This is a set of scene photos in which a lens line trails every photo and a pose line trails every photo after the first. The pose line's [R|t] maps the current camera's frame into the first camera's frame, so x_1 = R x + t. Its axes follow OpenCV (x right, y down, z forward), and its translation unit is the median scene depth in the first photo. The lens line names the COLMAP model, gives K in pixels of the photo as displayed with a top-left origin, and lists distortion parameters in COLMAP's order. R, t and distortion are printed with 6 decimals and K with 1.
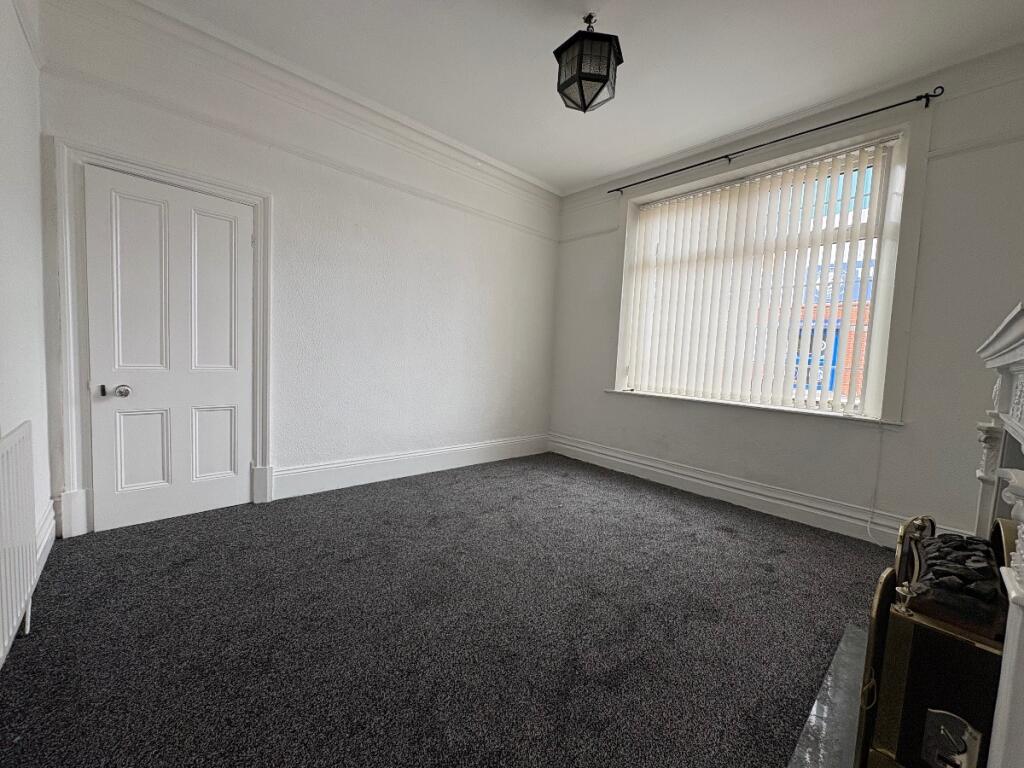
lens RADIAL K [[410.1, 0, 512.0], [0, 410.1, 384.0], [0, 0, 1]] dist [0.002126, 0.000254]
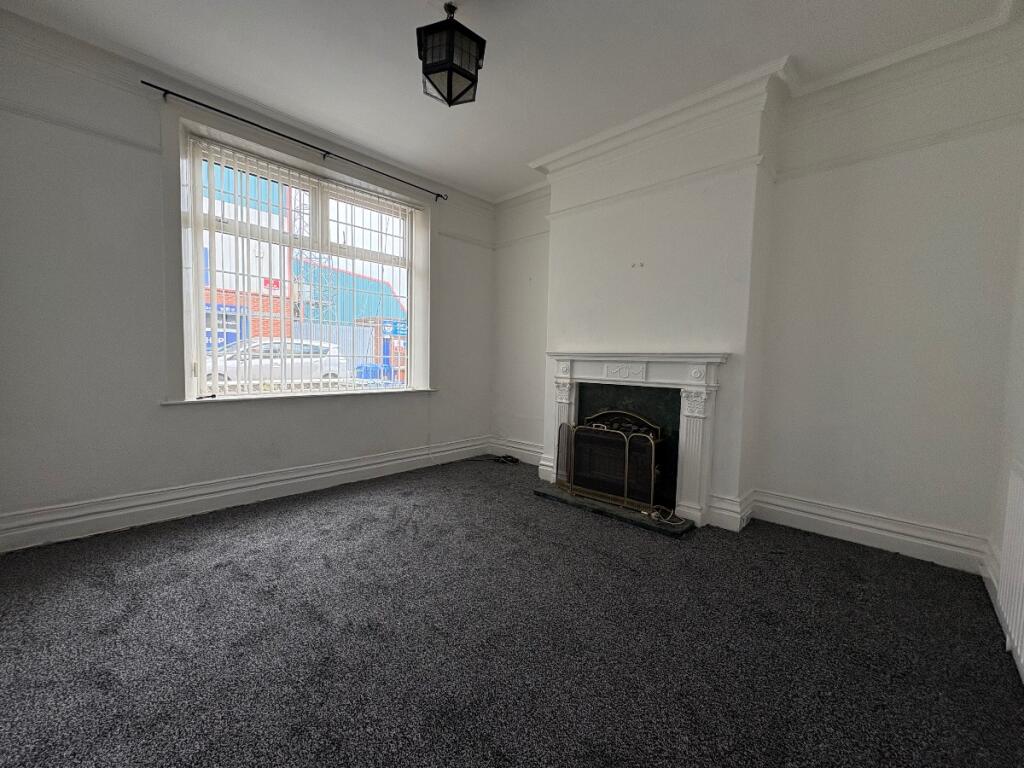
lens RADIAL K [[410.1, 0, 512.0], [0, 410.1, 384.0], [0, 0, 1]] dist [0.002126, 0.000254]
pose [[-0.076324, -0.107964, 0.991221, -0.555566], [0.049270, 0.992498, 0.111896, -0.073736], [-0.995865, 0.057377, -0.070432, 0.620616]]
